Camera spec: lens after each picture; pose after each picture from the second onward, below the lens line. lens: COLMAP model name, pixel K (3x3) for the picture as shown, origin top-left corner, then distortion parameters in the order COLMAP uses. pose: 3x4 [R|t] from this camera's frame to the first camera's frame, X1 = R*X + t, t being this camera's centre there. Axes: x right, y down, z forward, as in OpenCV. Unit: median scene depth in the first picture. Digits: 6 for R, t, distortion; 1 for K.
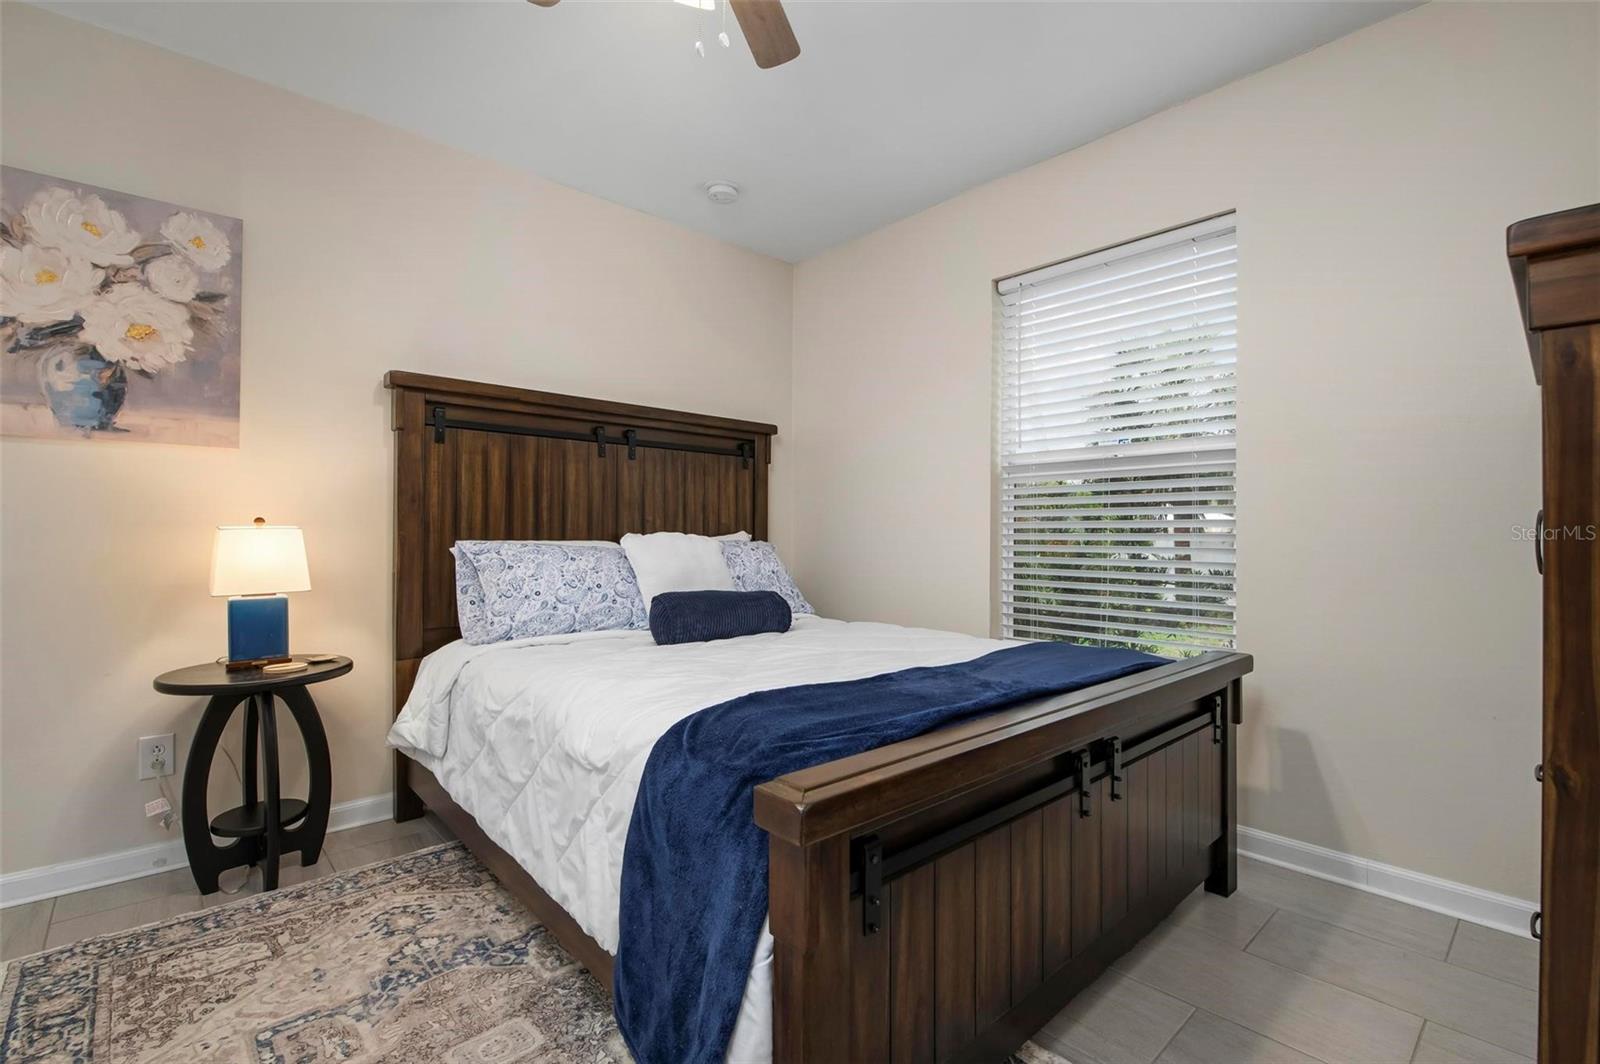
lens RADIAL K [[725.2, 0, 803.0], [0, 725.2, 540.4], [0, 0, 1]] dist [-0.001738, -0.009240]
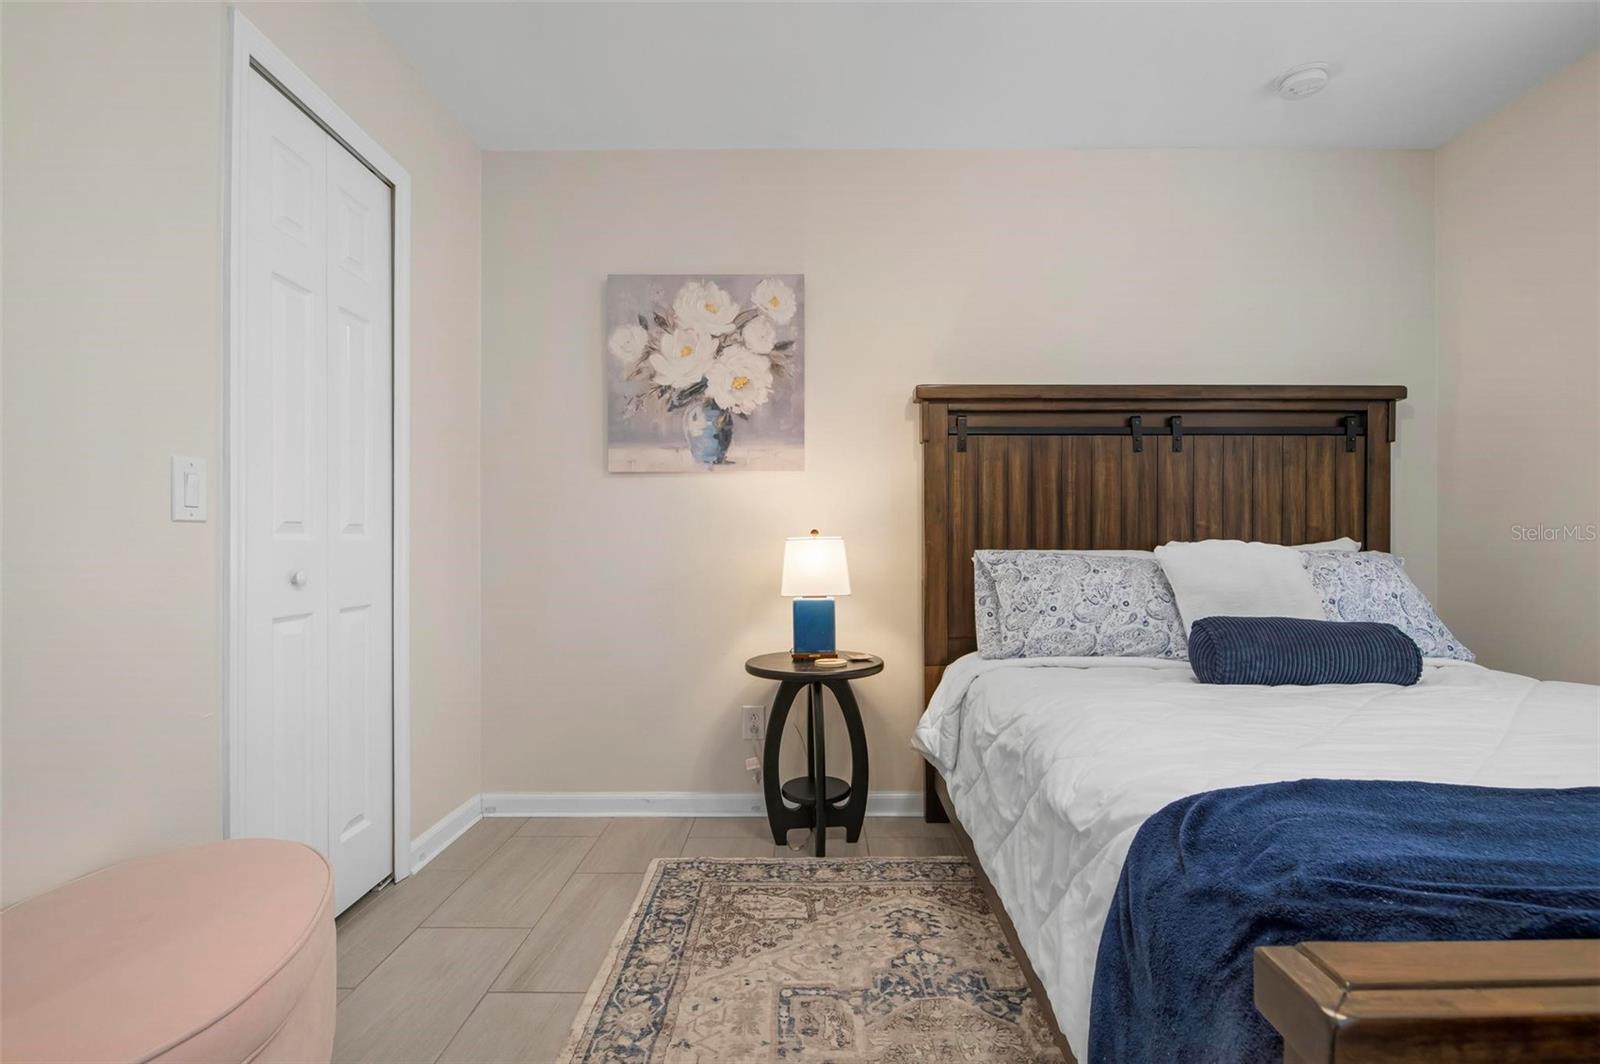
lens RADIAL K [[750.2, 0, 782.1], [0, 750.2, 548.0], [0, 0, 1]] dist [-0.003007, -0.008112]
pose [[0.727667, 0.000868, -0.685930, 0.029914], [-0.001269, 0.999999, -0.000081, -0.001907], [0.685929, 0.000930, 0.727668, 0.097000]]
